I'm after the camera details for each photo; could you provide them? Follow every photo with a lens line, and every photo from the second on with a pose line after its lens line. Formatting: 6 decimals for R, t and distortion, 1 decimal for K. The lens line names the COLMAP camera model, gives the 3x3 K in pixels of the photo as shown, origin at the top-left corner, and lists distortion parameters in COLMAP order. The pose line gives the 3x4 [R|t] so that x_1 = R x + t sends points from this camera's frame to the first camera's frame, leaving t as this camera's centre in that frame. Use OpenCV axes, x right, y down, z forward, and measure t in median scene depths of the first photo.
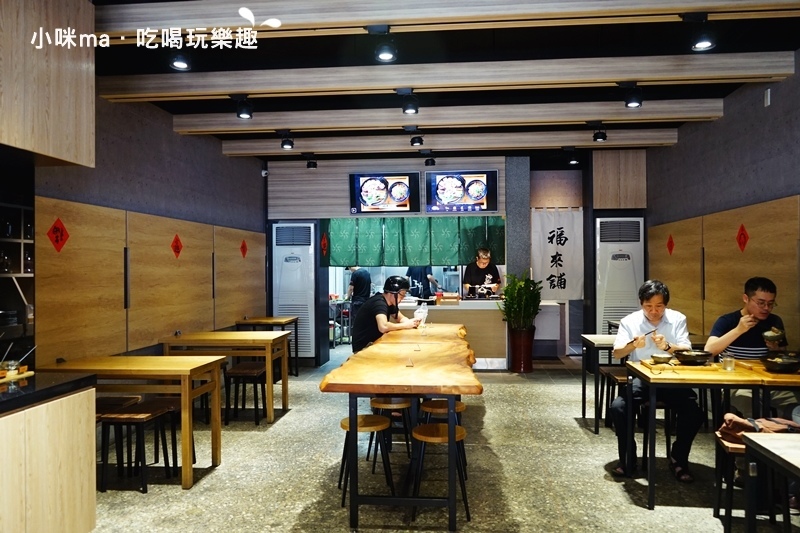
lens RADIAL K [[641.4, 0, 402.8], [0, 641.4, 266.2], [0, 0, 1]] dist [-0.010136, 0.013759]
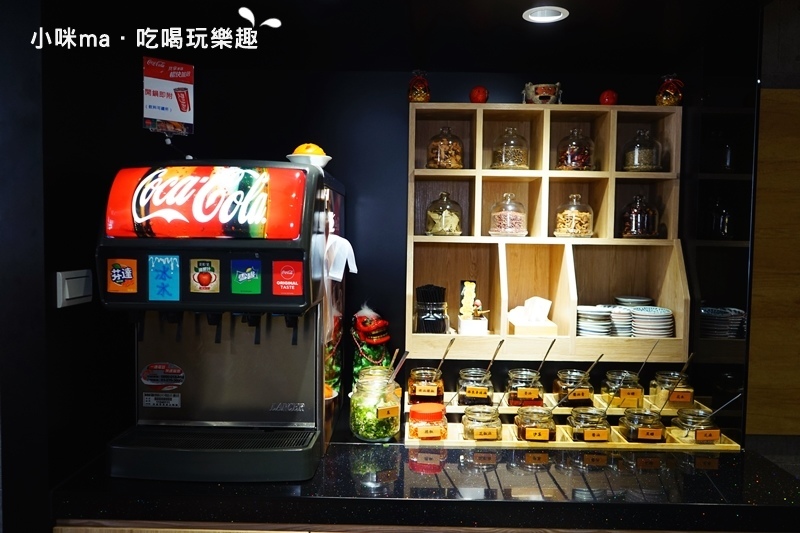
lens RADIAL K [[641.4, 0, 399.9], [0, 641.4, 265.7], [0, 0, 1]] dist [-0.010136, 0.013759]
pose [[0.094593, 0.058163, -0.993815, -0.081427], [-0.013688, 0.998273, 0.057121, 0.004097], [0.995422, 0.008200, 0.095226, 0.432673]]
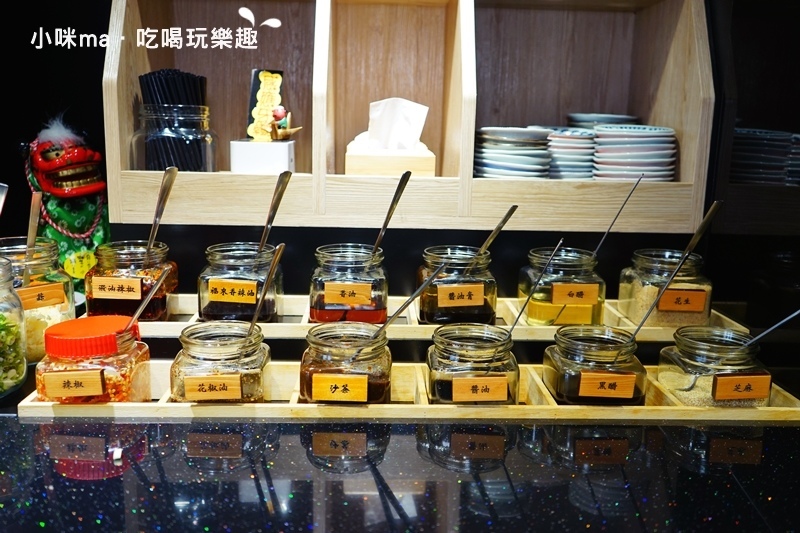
lens RADIAL K [[742.7, 0, 397.8], [0, 742.7, 264.8], [0, 0, 1]] dist [0.008571, 0.000000]
pose [[0.138787, 0.194301, -0.971074, -0.230452], [-0.022576, 0.980930, 0.193046, 0.047025], [0.990065, -0.004870, 0.140527, 0.516171]]
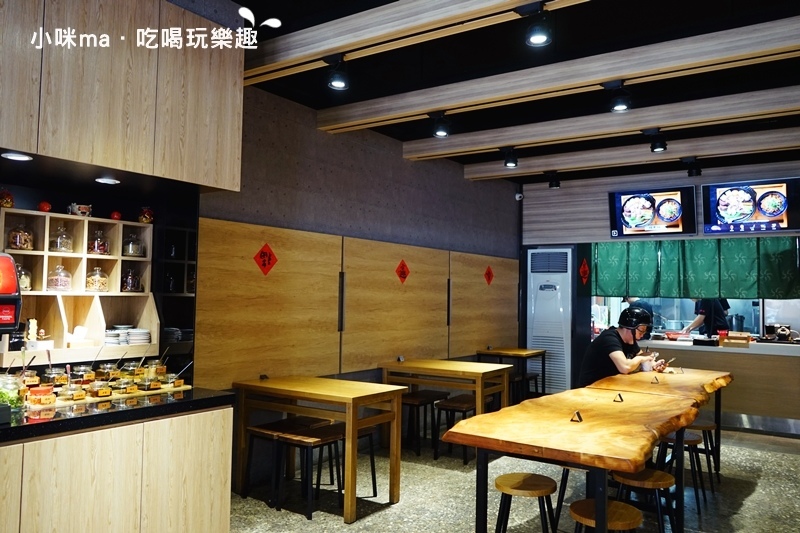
lens RADIAL K [[641.4, 0, 397.7], [0, 641.4, 265.9], [0, 0, 1]] dist [-0.010136, 0.013759]
pose [[0.876447, -0.000095, -0.481499, 0.145366], [-0.022248, 0.998924, -0.040694, 0.001083], [0.480985, 0.046378, 0.875501, 0.139310]]
